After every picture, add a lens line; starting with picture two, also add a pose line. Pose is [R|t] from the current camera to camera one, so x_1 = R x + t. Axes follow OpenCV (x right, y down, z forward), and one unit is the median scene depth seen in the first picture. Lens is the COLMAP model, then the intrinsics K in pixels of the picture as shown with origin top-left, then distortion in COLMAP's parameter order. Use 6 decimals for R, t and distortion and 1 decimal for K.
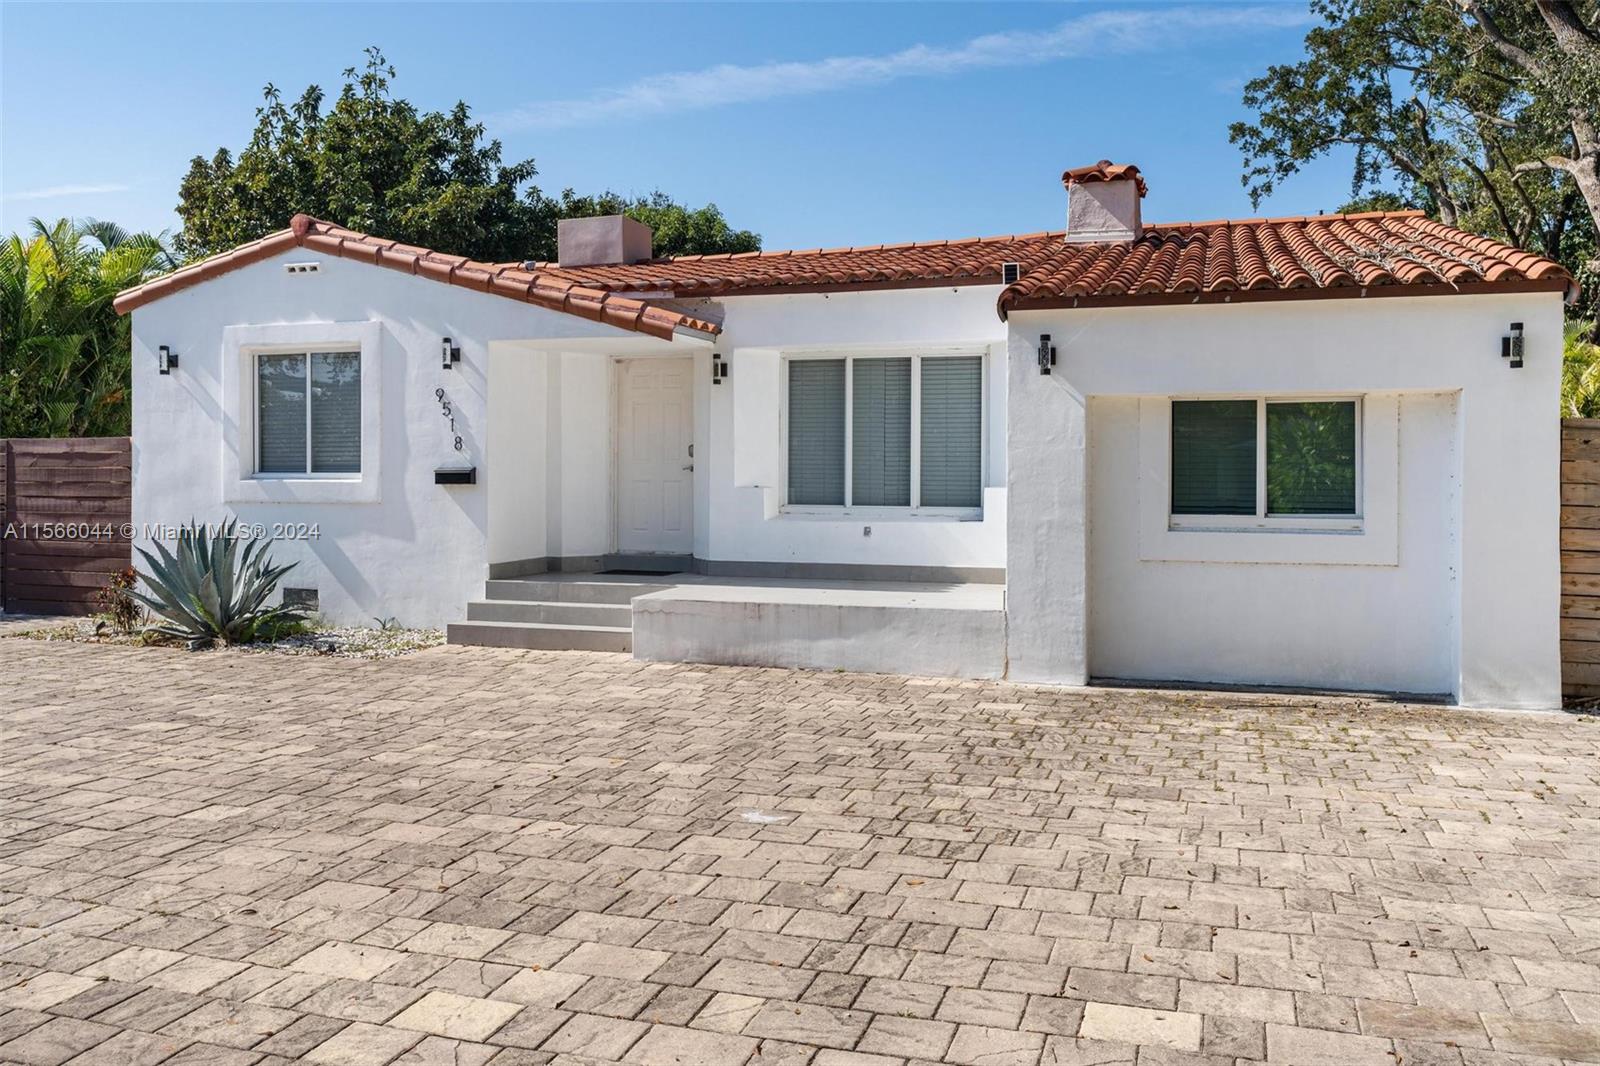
lens RADIAL K [[1275.6, 0, 823.5], [0, 1275.6, 481.5], [0, 0, 1]] dist [0.011106, -0.006130]
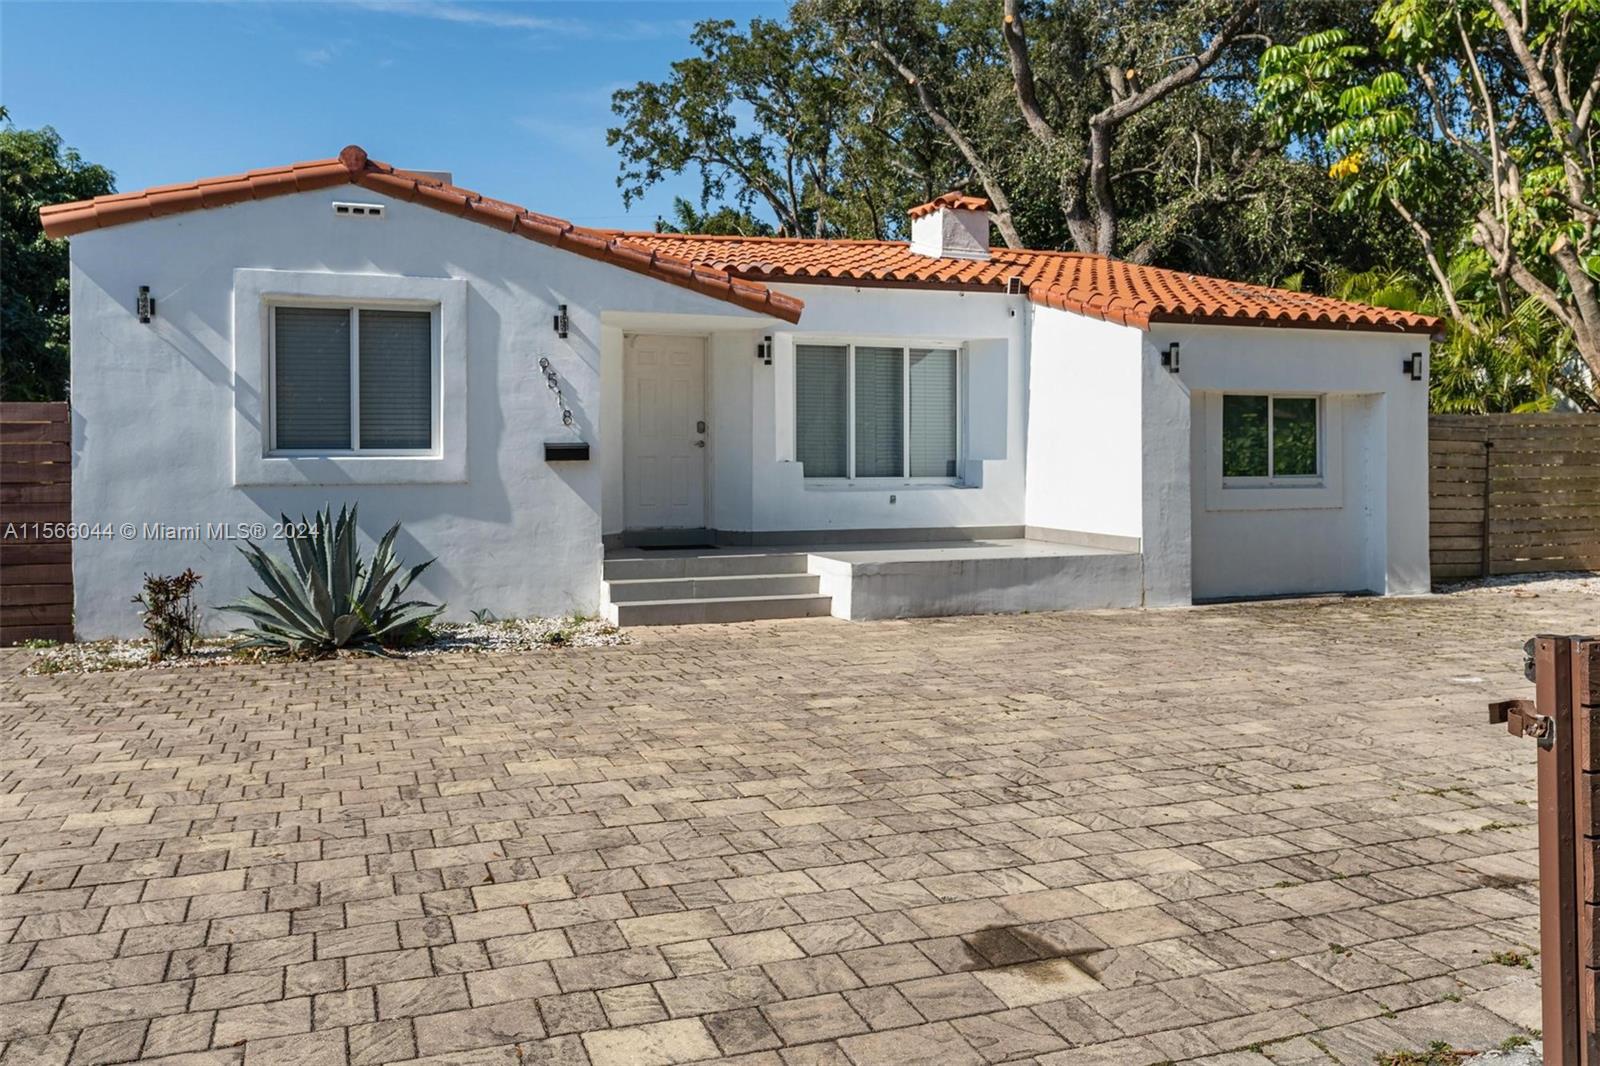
lens RADIAL K [[1275.6, 0, 794.0], [0, 1275.6, 465.7], [0, 0, 1]] dist [0.011106, -0.006130]
pose [[0.785731, -0.010302, 0.618482, -0.695286], [0.007001, 0.999945, 0.007762, -0.000252], [-0.618528, -0.001768, 0.785760, 0.146447]]
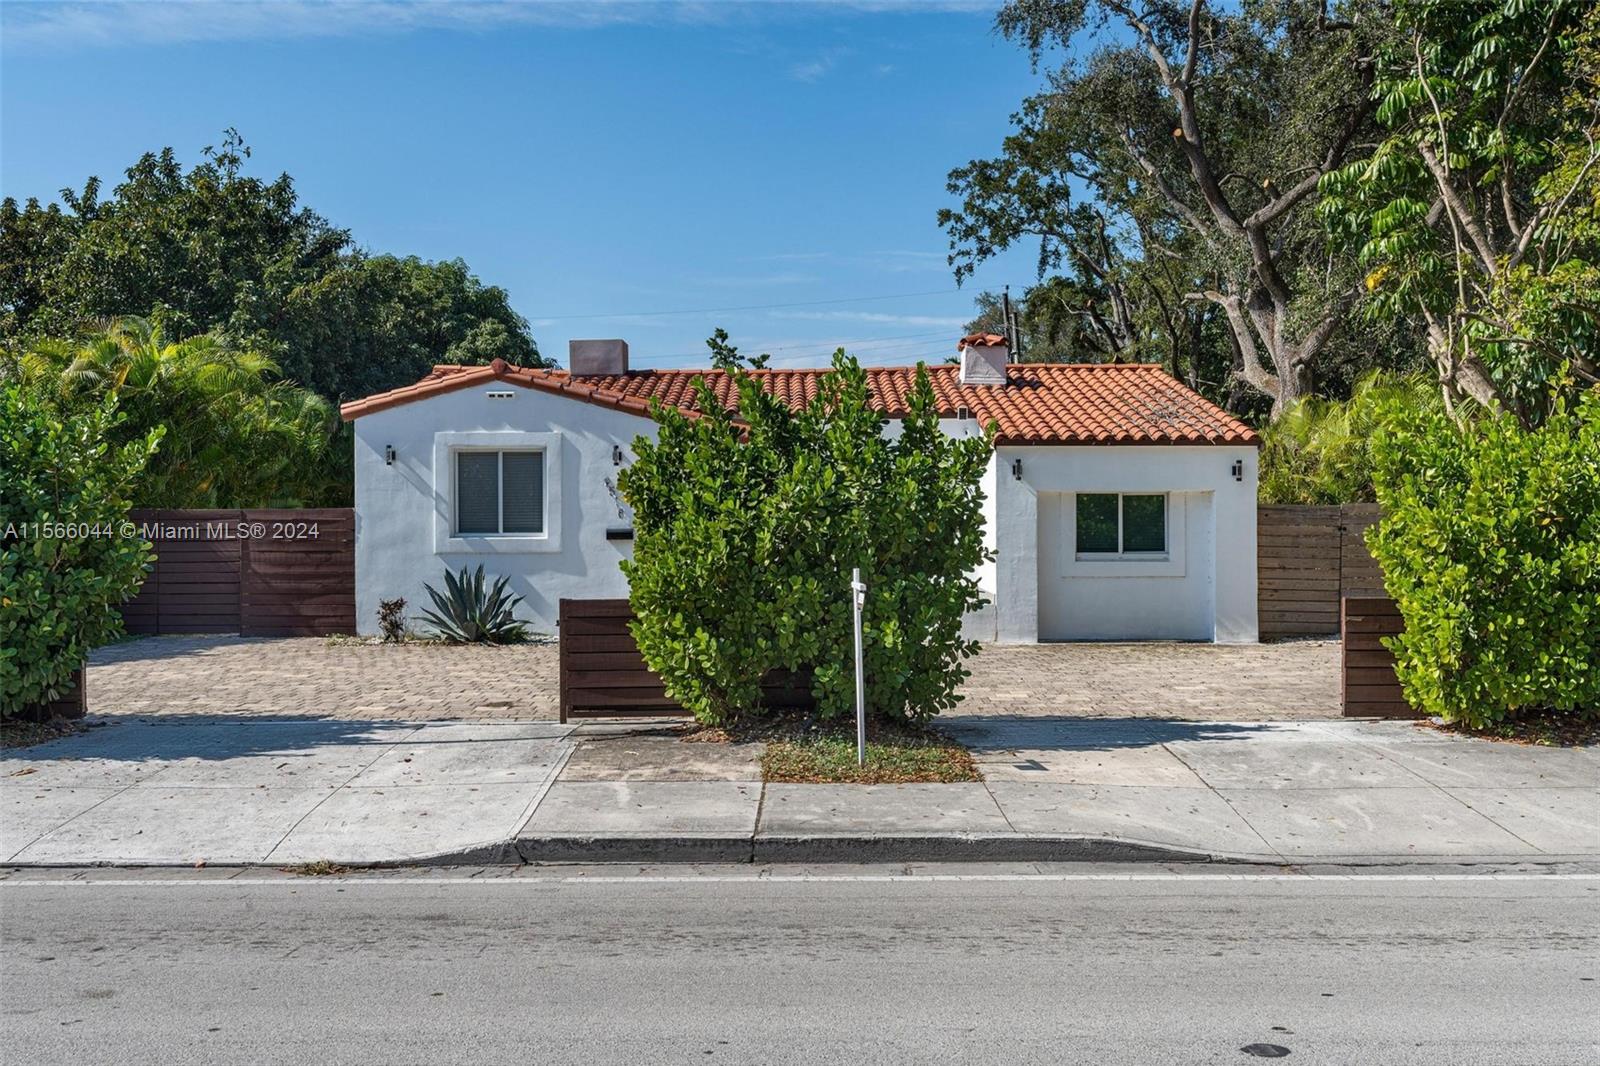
lens RADIAL K [[1560.9, 0, 813.0], [0, 1560.9, 530.6], [0, 0, 1]] dist [0.018350, 0.000000]
pose [[0.954375, -0.007271, 0.298522, -0.592574], [0.006253, 0.999971, 0.004366, -0.014766], [-0.298545, -0.002300, 0.954393, -0.825232]]
